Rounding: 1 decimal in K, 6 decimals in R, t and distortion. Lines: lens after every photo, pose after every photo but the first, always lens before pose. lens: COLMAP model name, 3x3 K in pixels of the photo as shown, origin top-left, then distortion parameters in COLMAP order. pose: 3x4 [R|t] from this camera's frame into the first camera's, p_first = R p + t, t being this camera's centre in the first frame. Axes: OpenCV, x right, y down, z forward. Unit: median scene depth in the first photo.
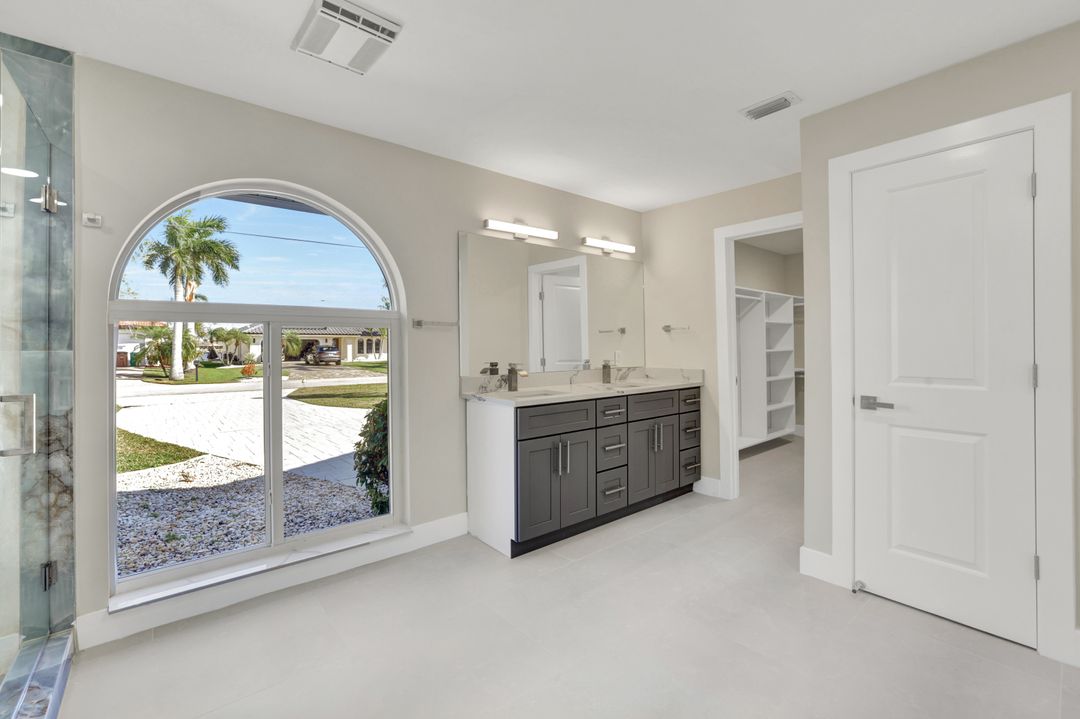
lens RADIAL K [[468.6, 0, 540.8], [0, 468.6, 342.3], [0, 0, 1]] dist [-0.050888, 0.018824]
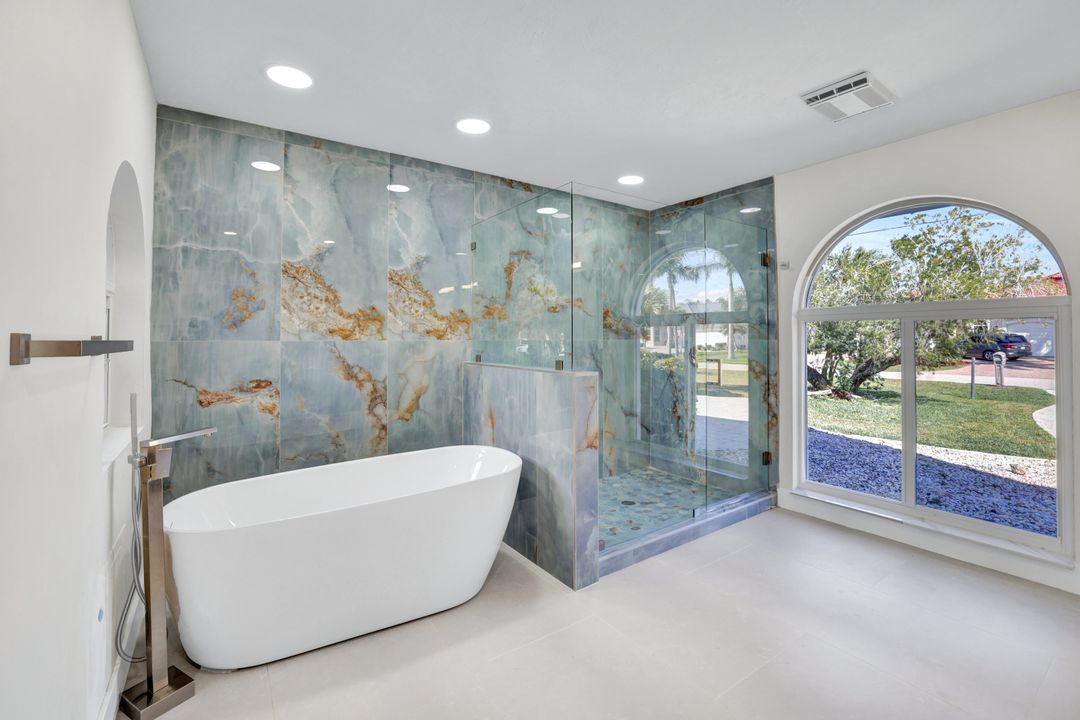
lens RADIAL K [[468.6, 0, 540.8], [0, 468.6, 342.8], [0, 0, 1]] dist [-0.050888, 0.018824]
pose [[-0.097728, 0.016578, -0.995075, 0.902931], [0.009864, 0.999828, 0.015688, -0.007999], [0.995164, -0.008282, -0.097875, 0.246544]]
